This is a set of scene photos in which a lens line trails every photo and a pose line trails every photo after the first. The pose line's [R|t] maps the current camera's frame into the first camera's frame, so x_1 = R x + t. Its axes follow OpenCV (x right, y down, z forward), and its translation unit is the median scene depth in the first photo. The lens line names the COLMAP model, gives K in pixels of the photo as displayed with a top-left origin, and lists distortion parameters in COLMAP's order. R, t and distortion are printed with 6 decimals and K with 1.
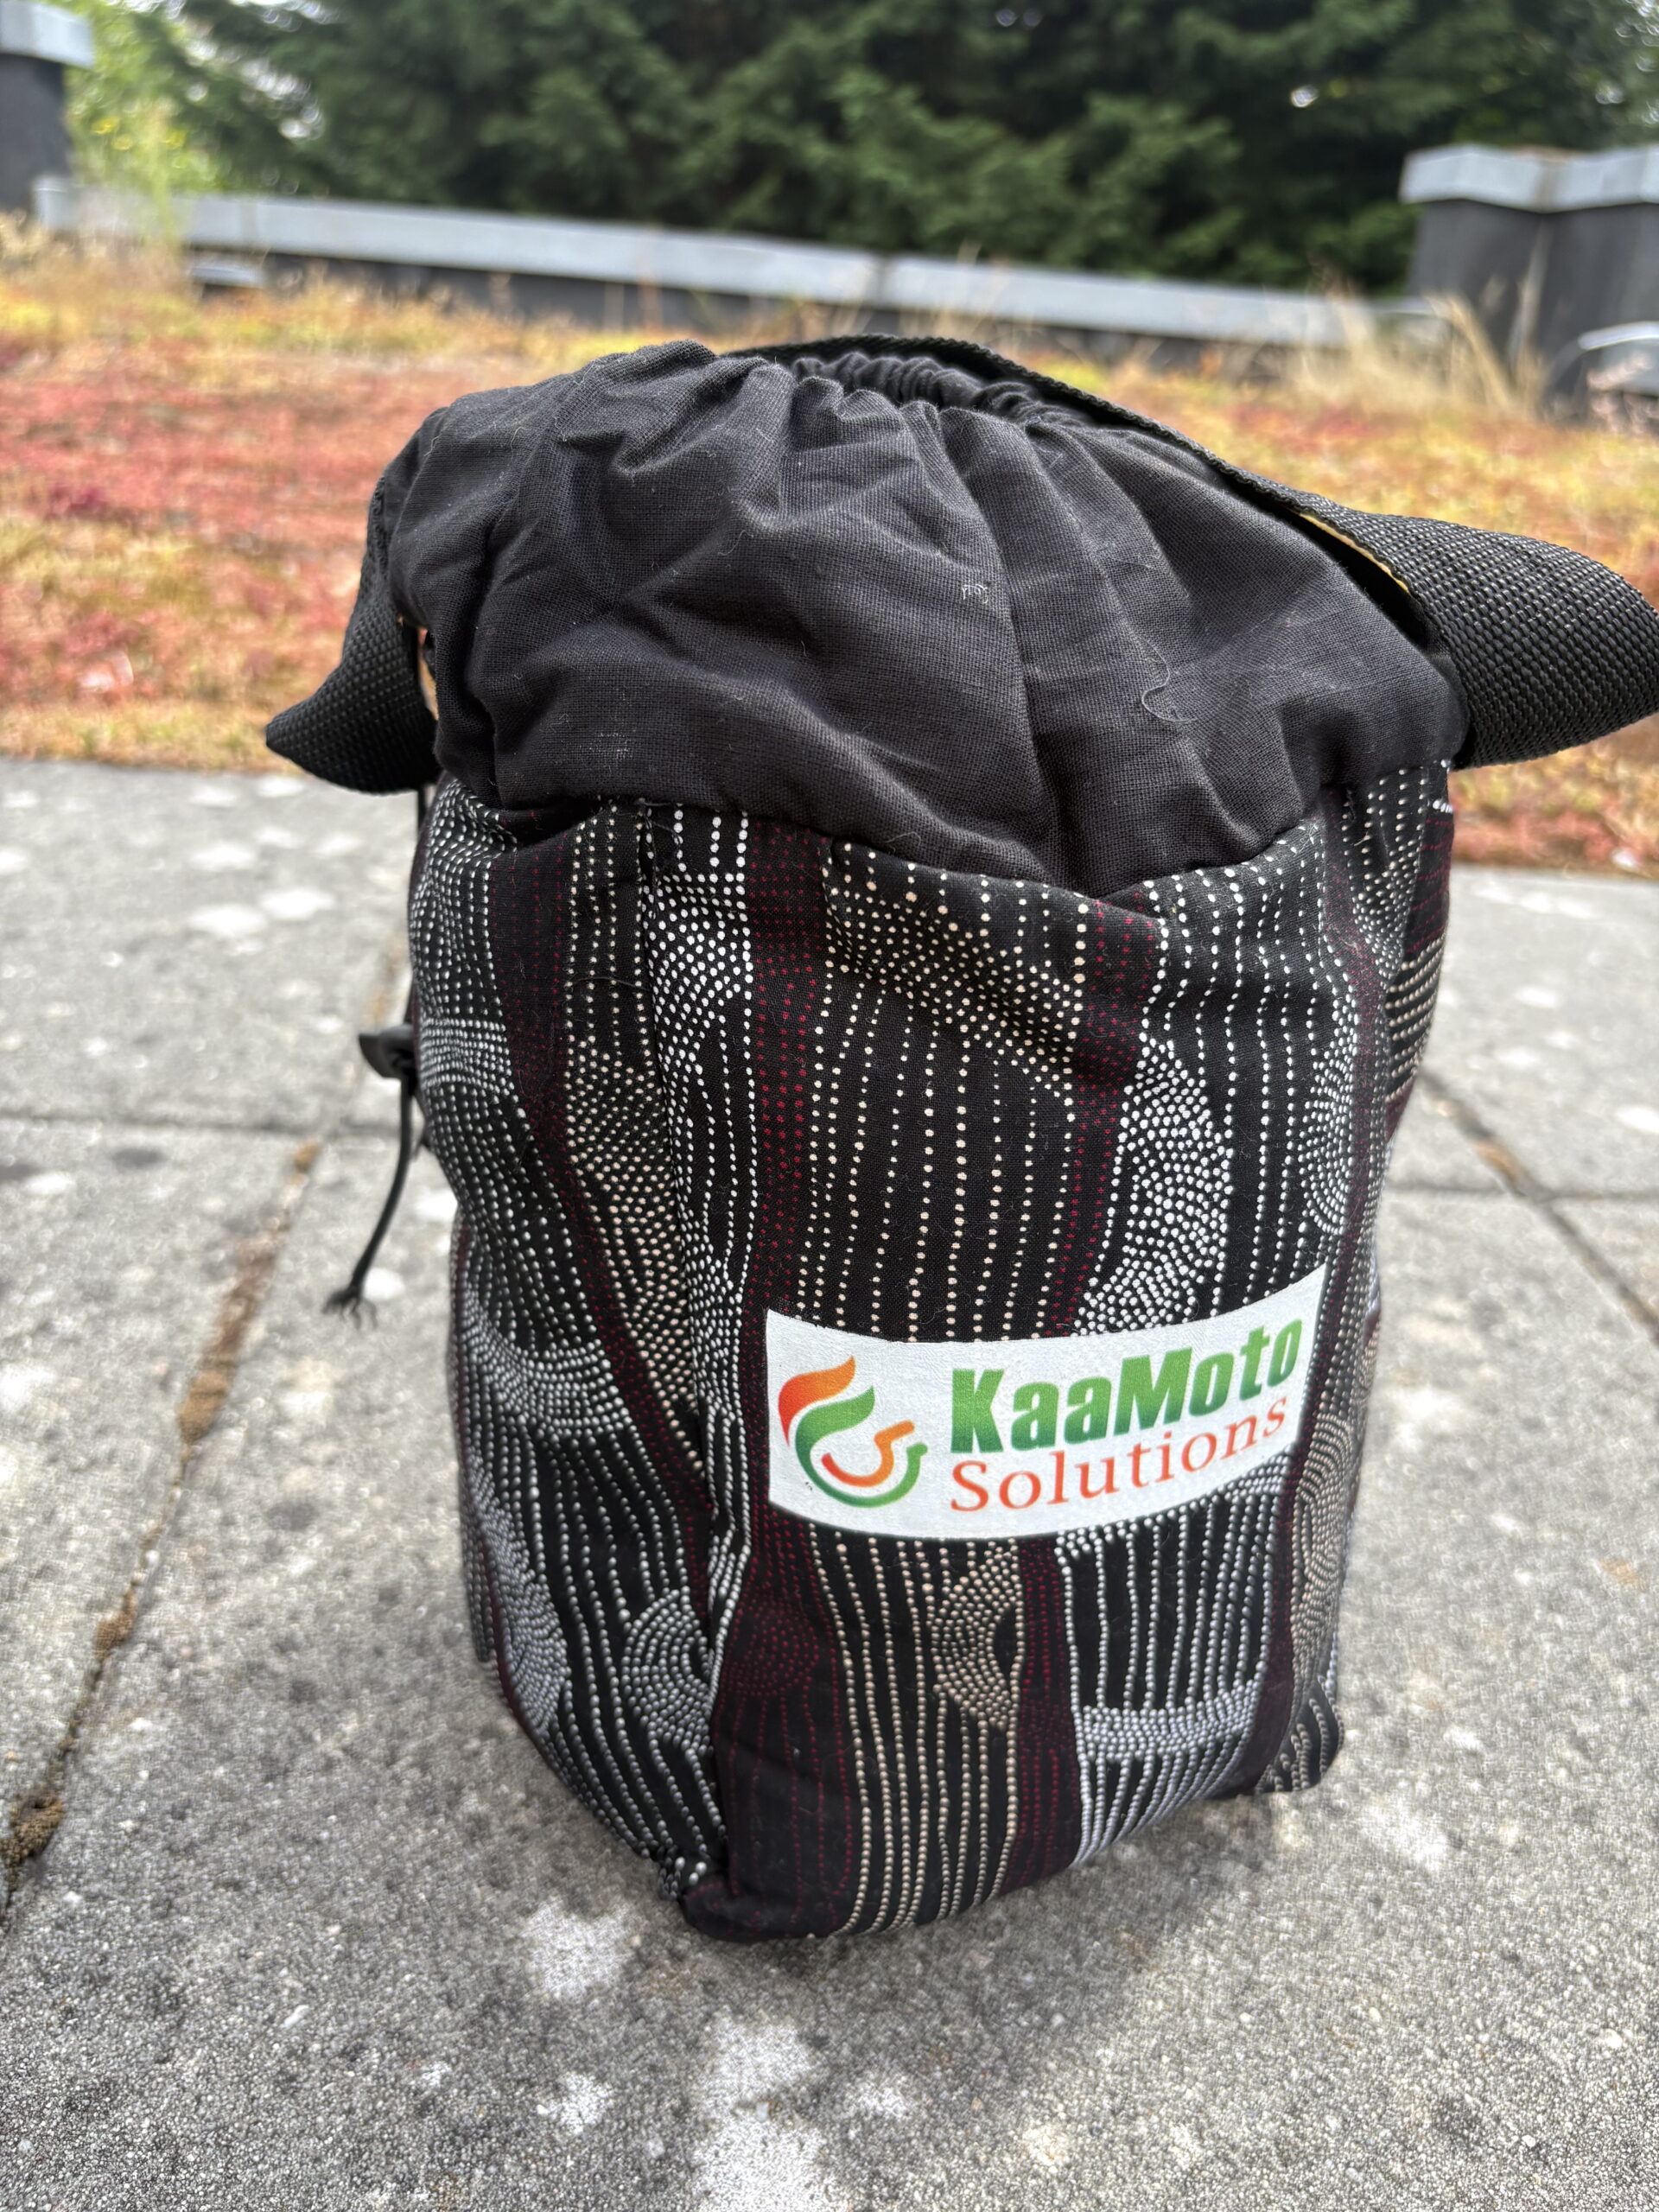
lens RADIAL K [[1738.4, 0, 849.9], [0, 1738.4, 1129.9], [0, 0, 1]] dist [0.001537, -0.027581]
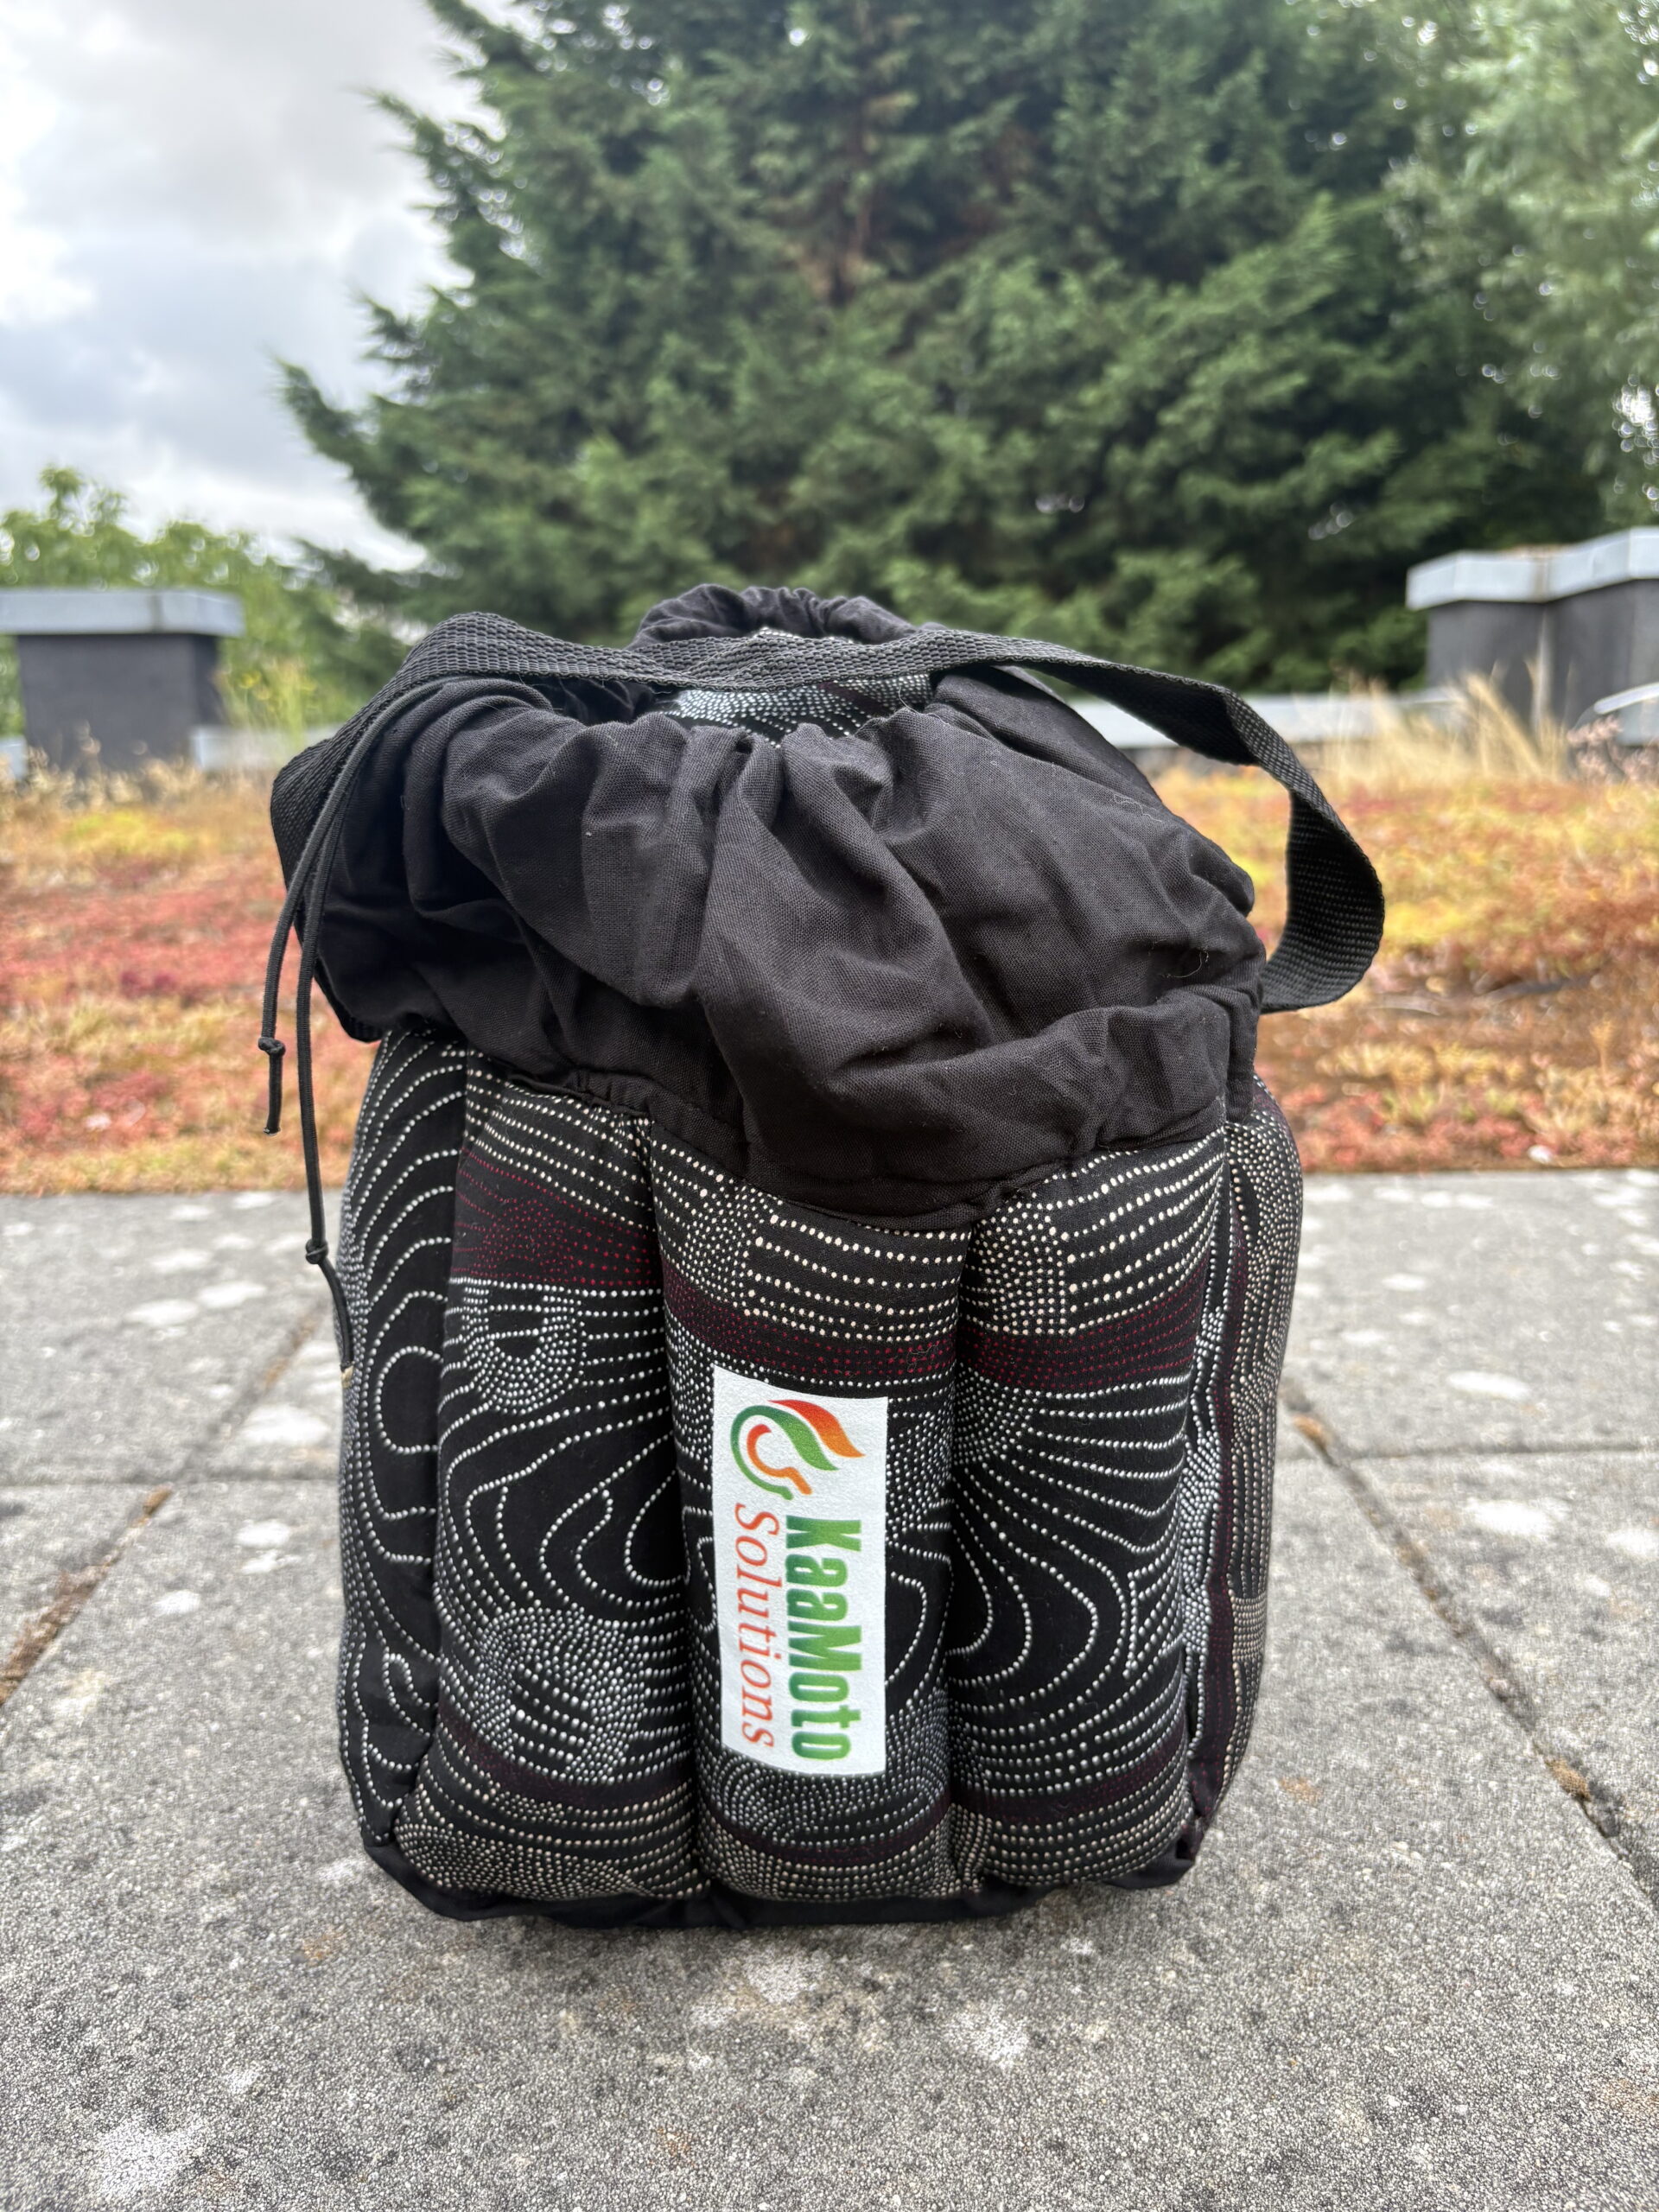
lens RADIAL K [[1738.4, 0, 850.0], [0, 1738.4, 1100.5], [0, 0, 1]] dist [0.001537, -0.027581]
pose [[0.992233, -0.096664, -0.078299, 0.197584], [0.074203, 0.965102, -0.251140, 0.066757], [0.099843, 0.243379, 0.964779, -0.065330]]
